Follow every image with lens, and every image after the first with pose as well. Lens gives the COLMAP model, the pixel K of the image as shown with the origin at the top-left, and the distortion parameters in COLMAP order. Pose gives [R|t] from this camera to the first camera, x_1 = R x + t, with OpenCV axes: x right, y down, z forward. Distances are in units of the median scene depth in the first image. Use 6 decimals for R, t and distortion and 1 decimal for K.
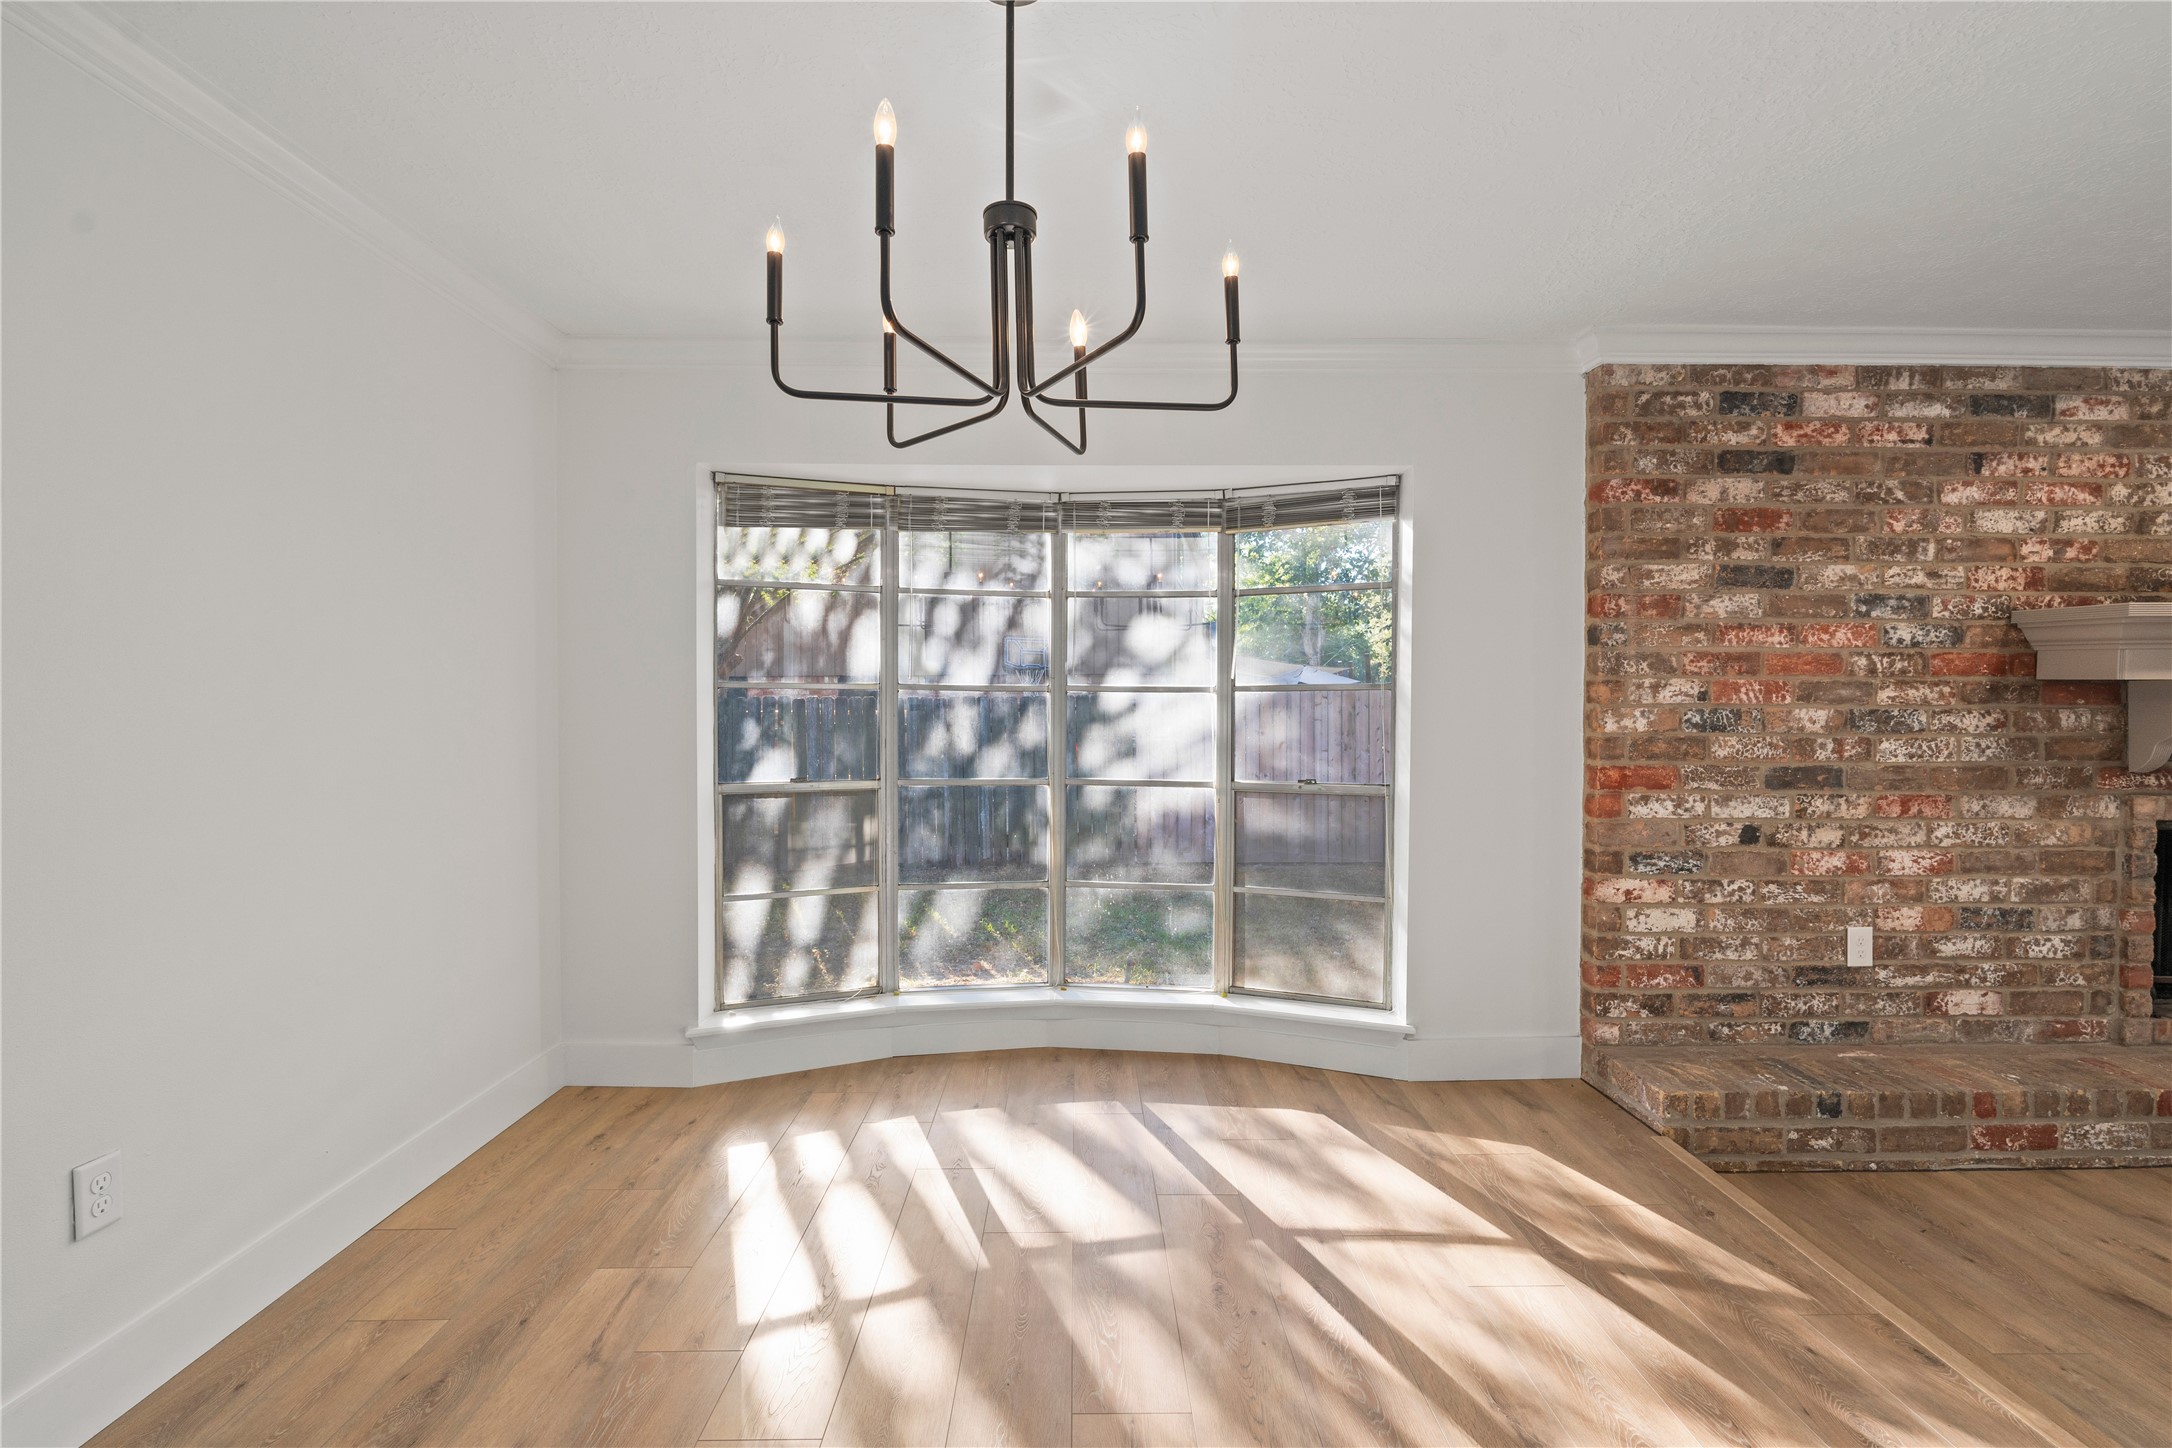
lens RADIAL K [[957.7, 0, 1094.5], [0, 957.7, 727.5], [0, 0, 1]] dist [-0.007567, 0.001260]
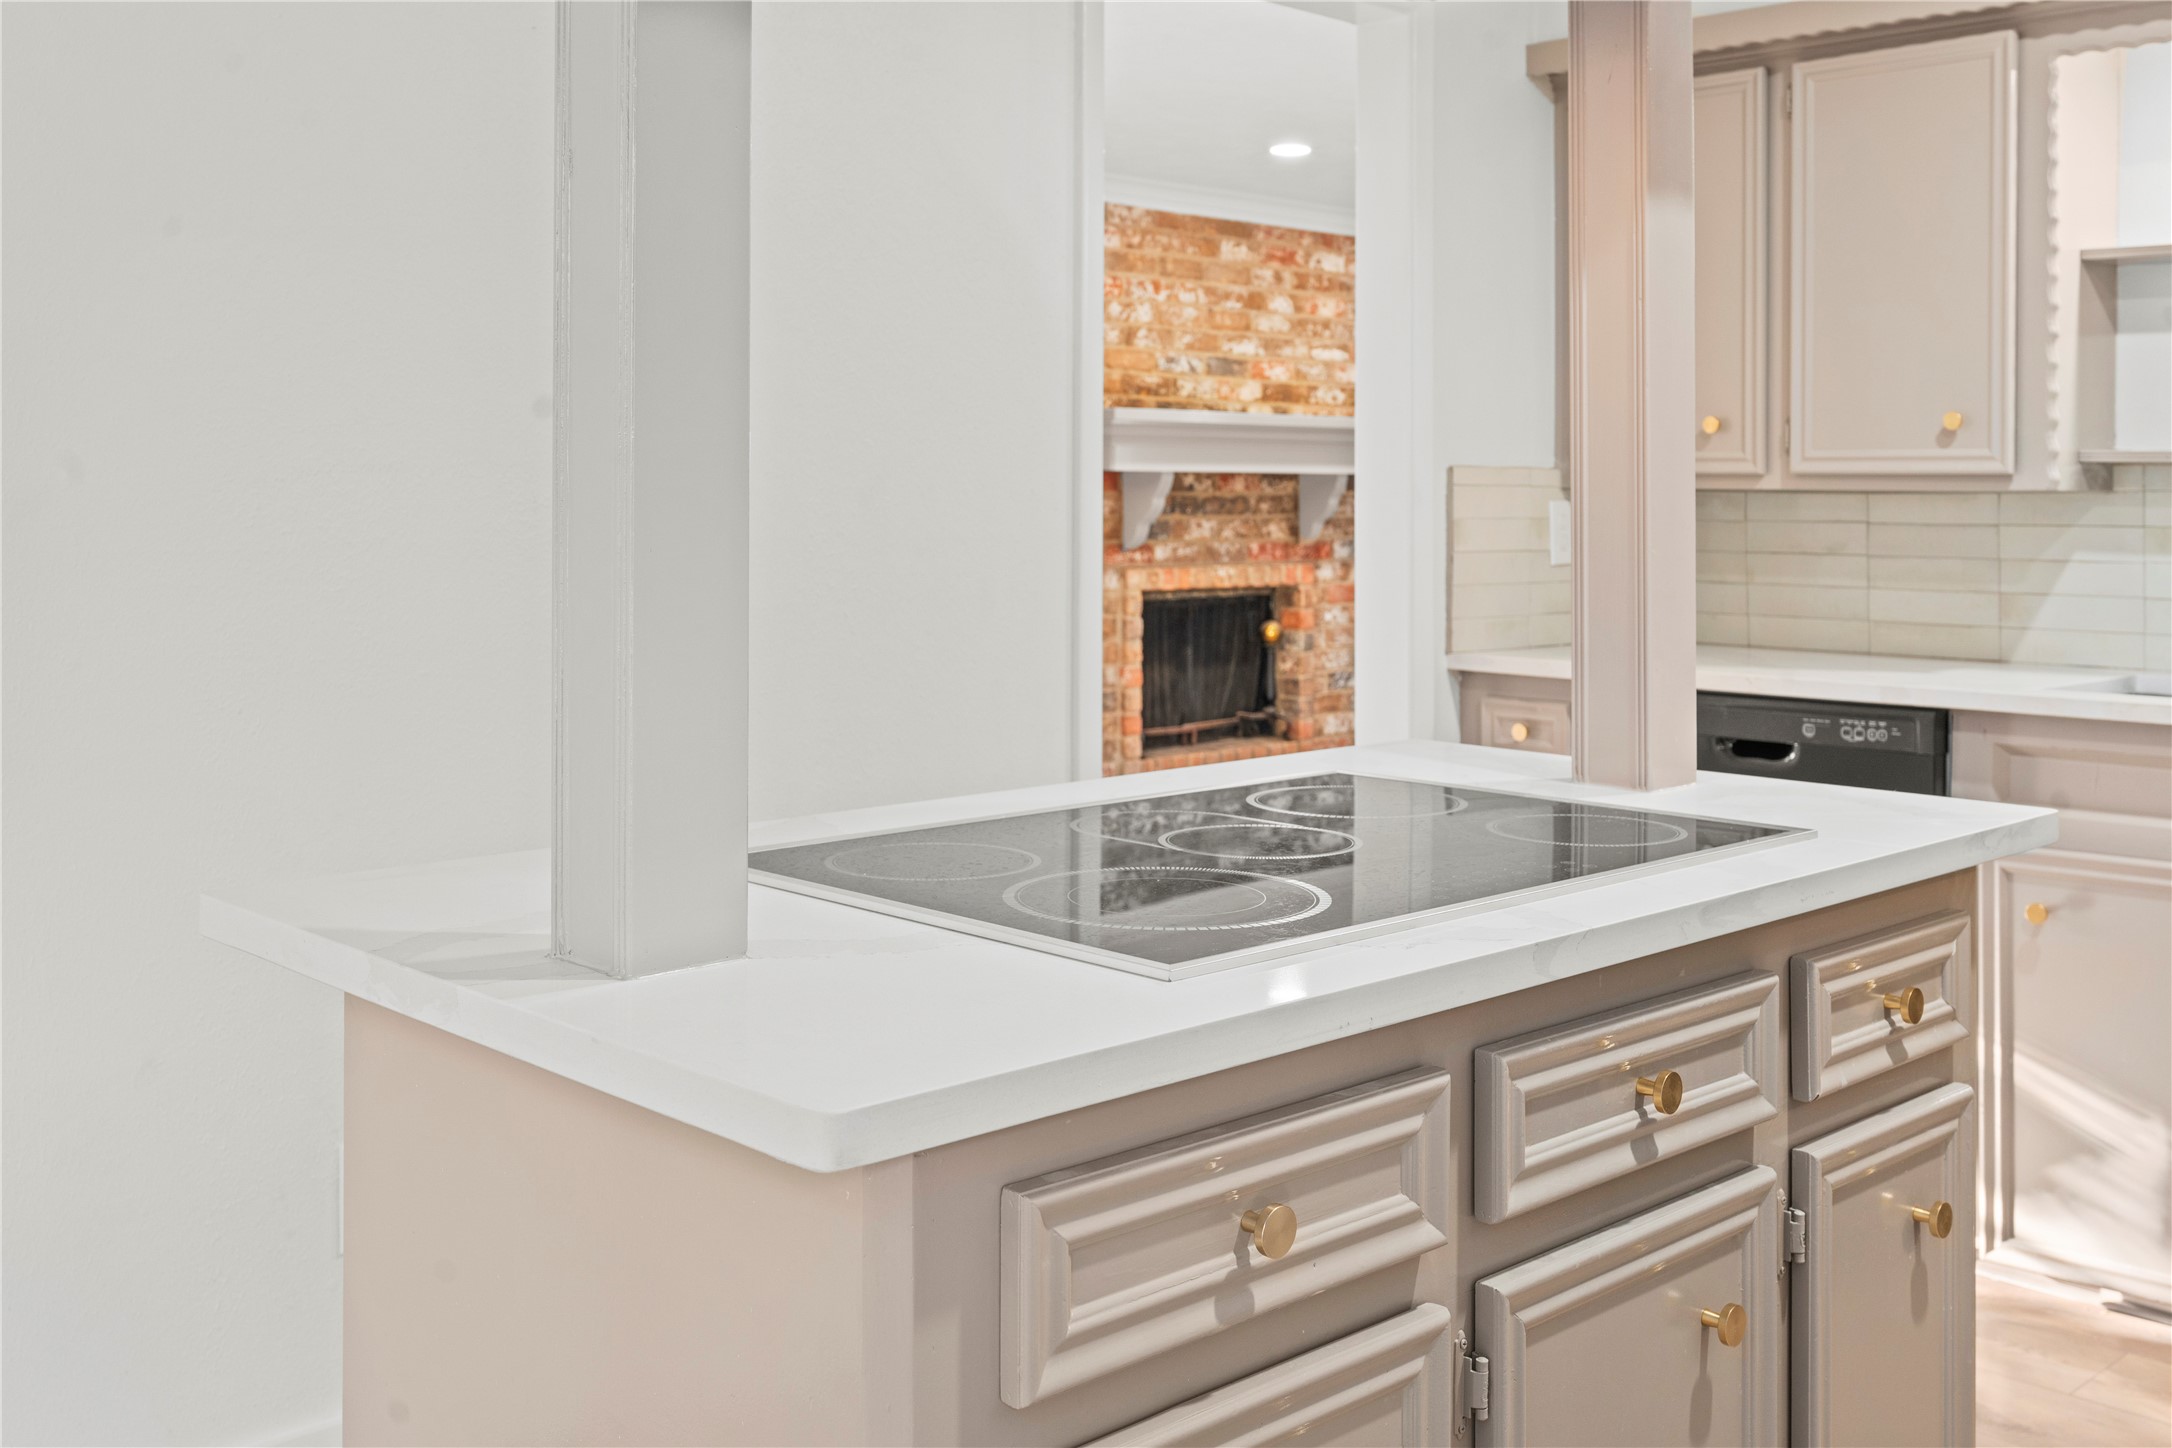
lens RADIAL K [[2189.1, 0, 1077.2], [0, 2189.1, 475.7], [0, 0, 1]] dist [0.005430, 0.000000]
pose [[0.725374, 0.009195, 0.688294, -0.796967], [0.012028, 0.999589, -0.026028, 0.026021], [-0.688250, 0.027159, 0.724965, -0.904260]]
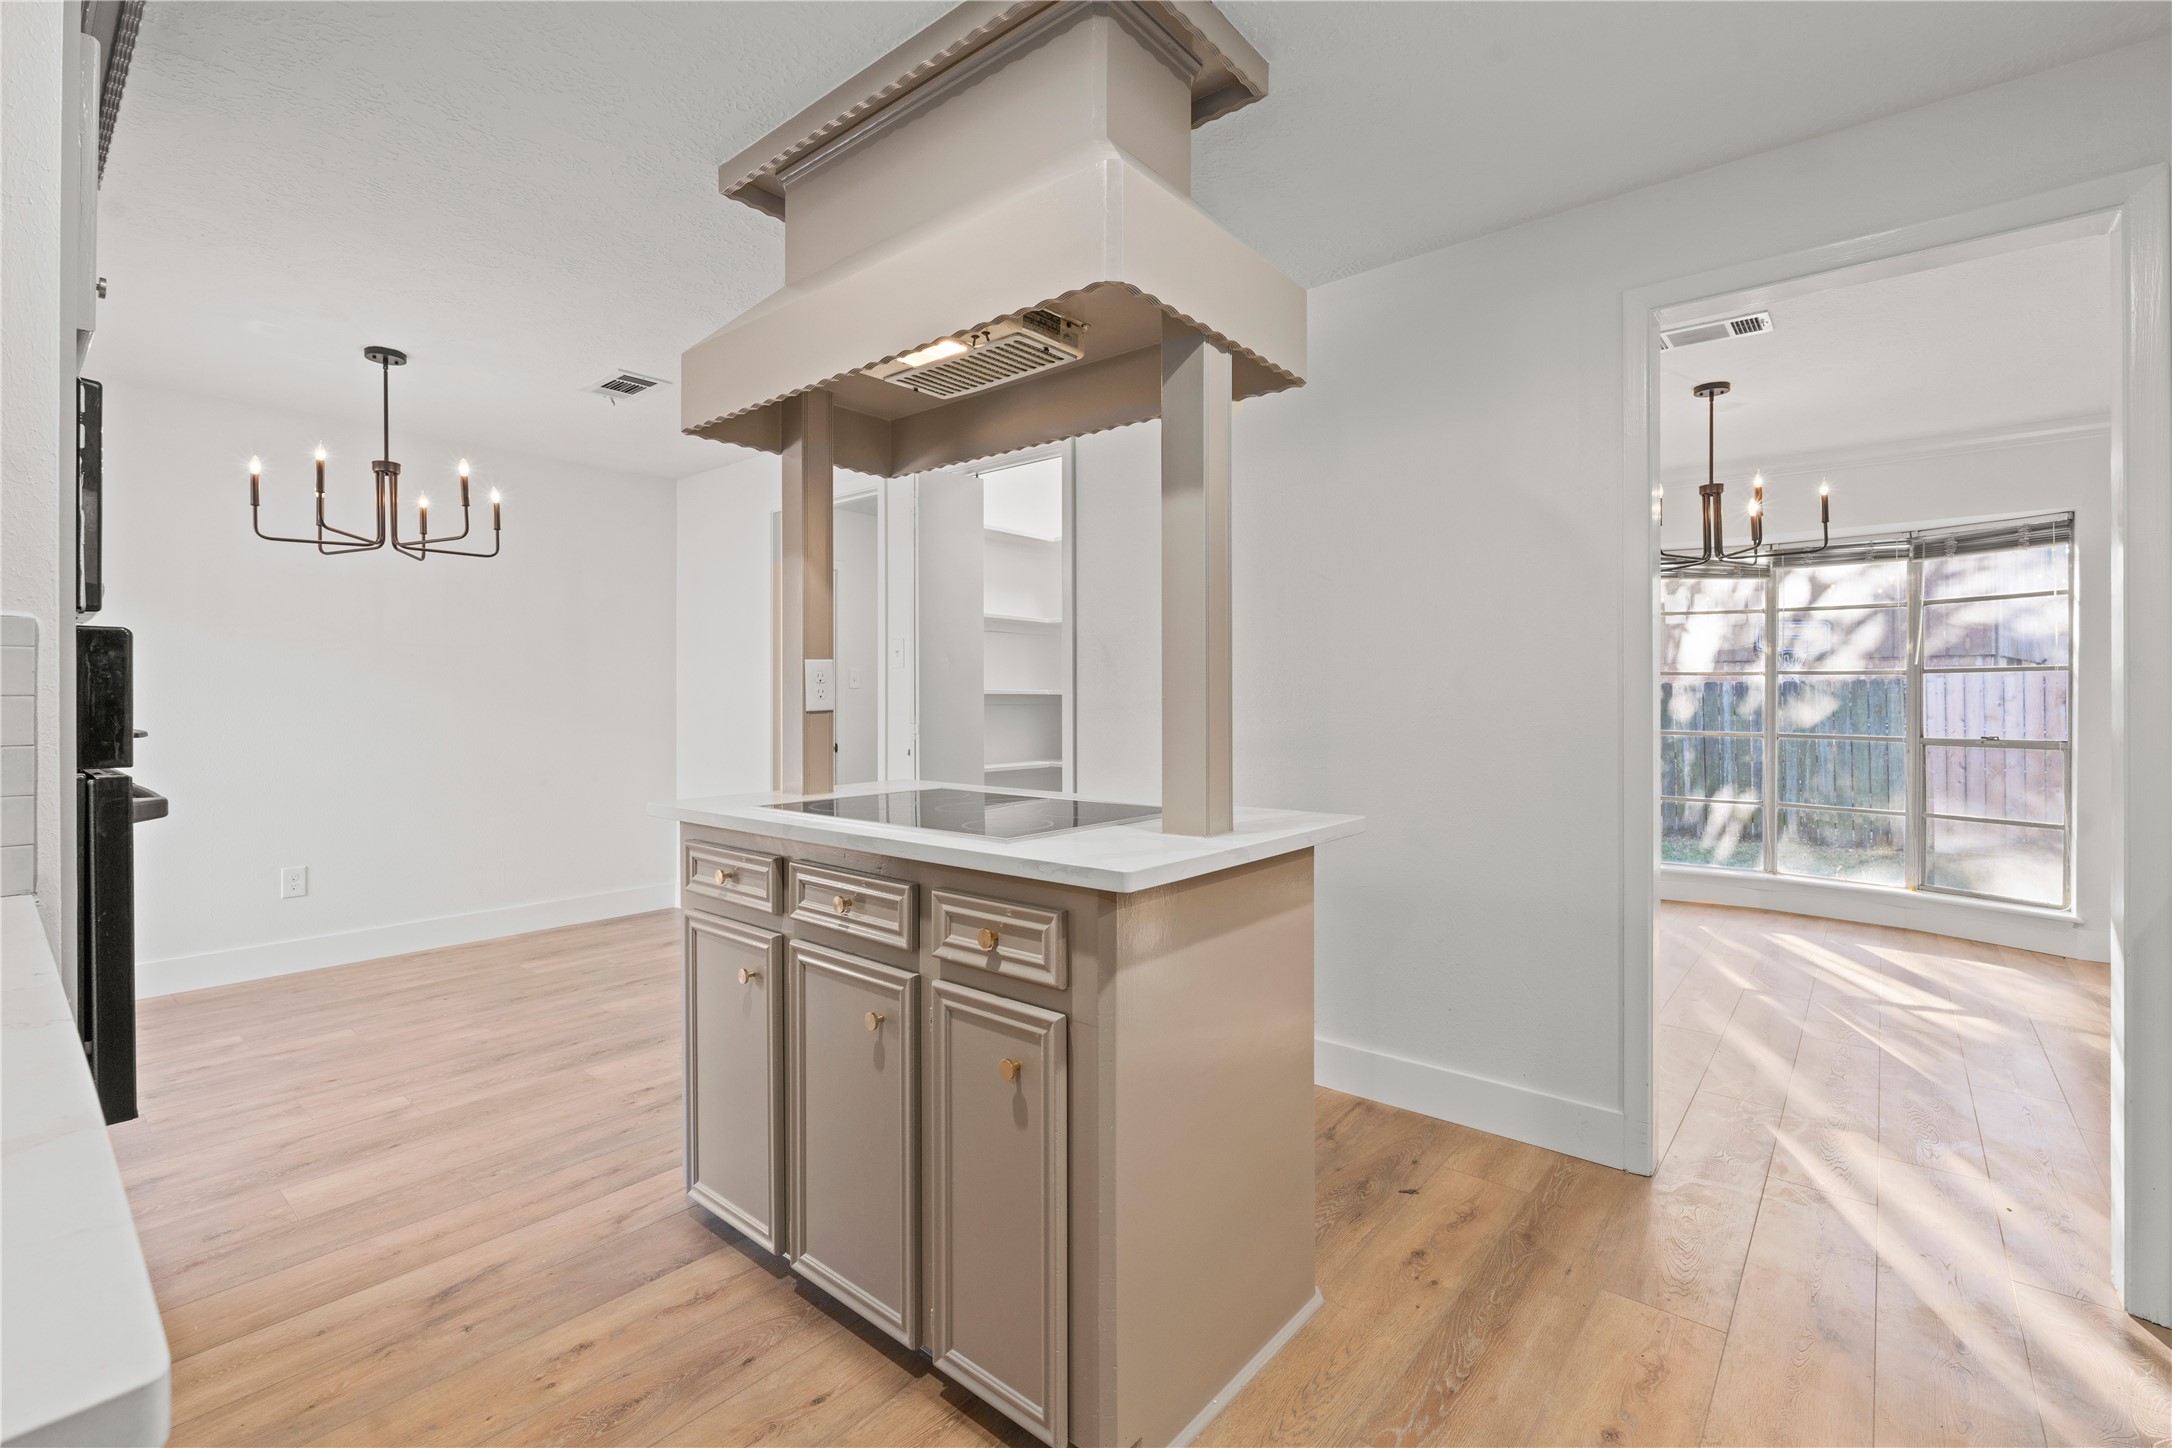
lens RADIAL K [[957.7, 0, 1095.2], [0, 957.7, 689.7], [0, 0, 1]] dist [-0.007567, 0.001260]
pose [[0.757786, -0.005112, -0.652483, 0.155738], [-0.017717, 0.999439, -0.028406, 0.052834], [0.652262, 0.033085, 0.757271, -0.951987]]
